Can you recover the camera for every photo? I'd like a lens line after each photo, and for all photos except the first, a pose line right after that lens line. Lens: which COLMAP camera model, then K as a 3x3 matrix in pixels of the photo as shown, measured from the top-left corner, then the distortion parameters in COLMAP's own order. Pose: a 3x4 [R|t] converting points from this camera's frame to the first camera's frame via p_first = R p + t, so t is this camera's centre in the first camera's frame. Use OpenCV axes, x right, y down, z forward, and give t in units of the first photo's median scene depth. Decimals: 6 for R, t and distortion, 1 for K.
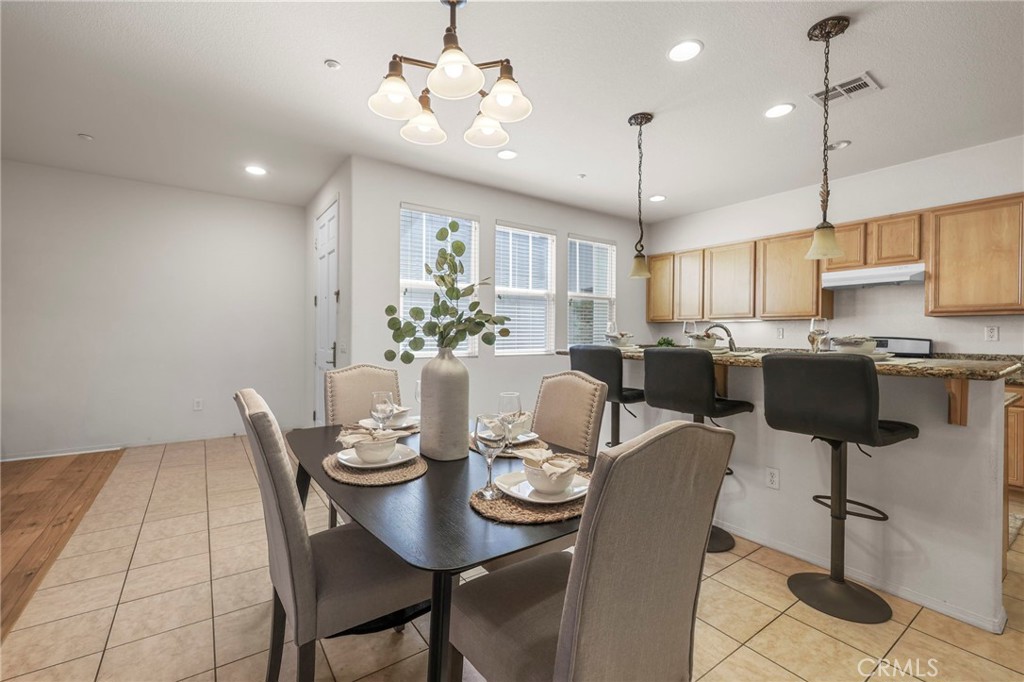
lens RADIAL K [[436.8, 0, 507.8], [0, 436.8, 340.8], [0, 0, 1]] dist [0.001664, 0.000389]
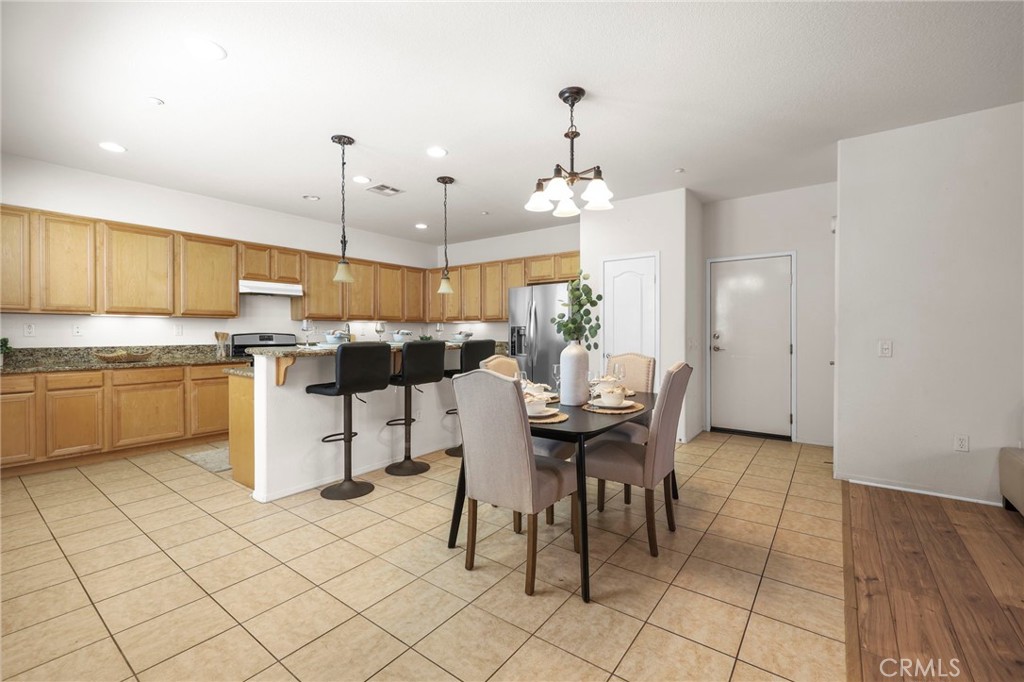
lens RADIAL K [[436.8, 0, 508.5], [0, 436.8, 335.6], [0, 0, 1]] dist [0.001664, 0.000389]
pose [[-0.300518, -0.012854, 0.953690, -0.727383], [0.012730, 0.999766, 0.017487, -0.016972], [-0.953691, 0.017396, -0.300284, 0.759705]]
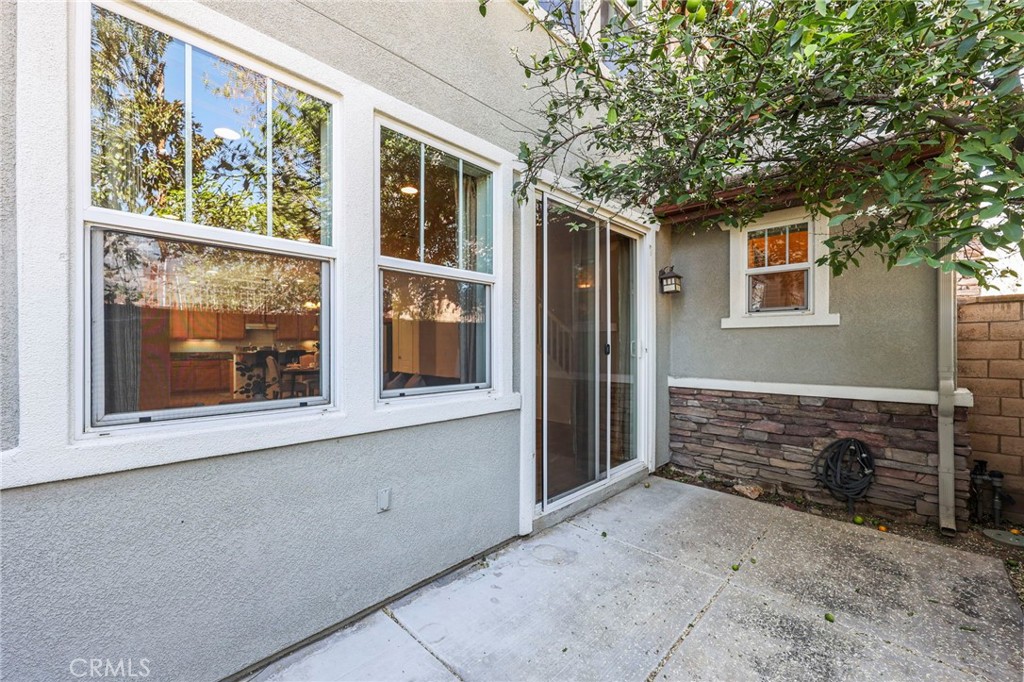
lens RADIAL K [[414.7, 0, 507.2], [0, 414.7, 345.9], [0, 0, 1]] dist [0.001576, 0.000701]
pose [[-0.175214, -0.009621, 0.984483, -2.439932], [0.012338, 0.999852, 0.011967, -0.030547], [-0.984453, 0.014243, -0.175069, -0.177501]]
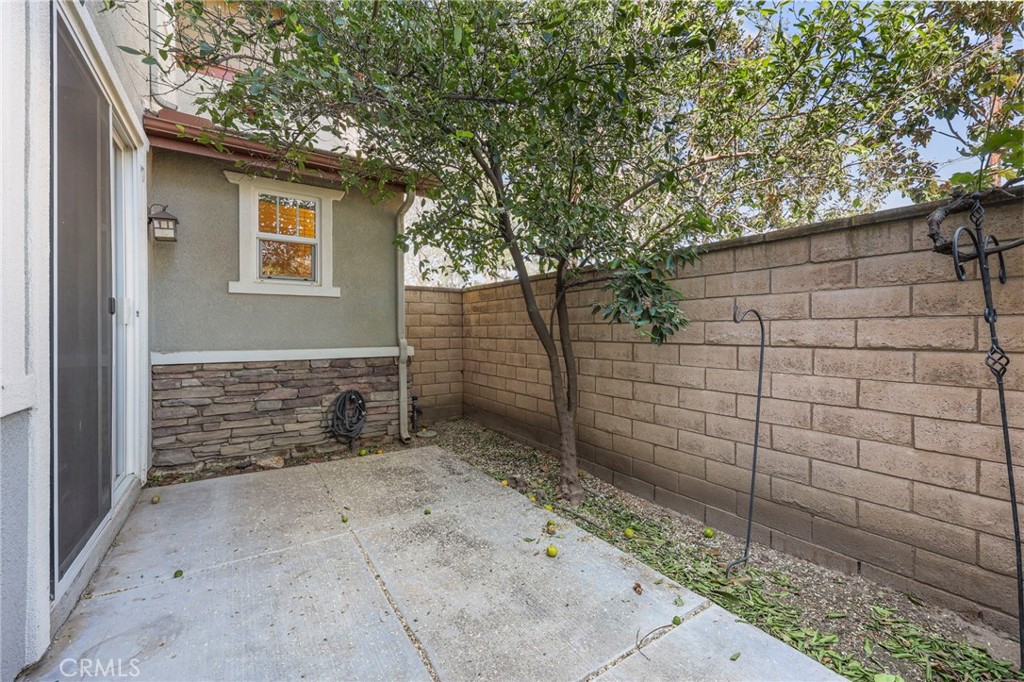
lens RADIAL K [[414.7, 0, 510.5], [0, 414.7, 332.6], [0, 0, 1]] dist [0.001576, 0.000701]
pose [[-0.999288, -0.006609, 0.037157, -2.143850], [-0.006084, 0.999880, 0.014234, 0.019939], [-0.037247, 0.013998, -0.999208, 0.018989]]
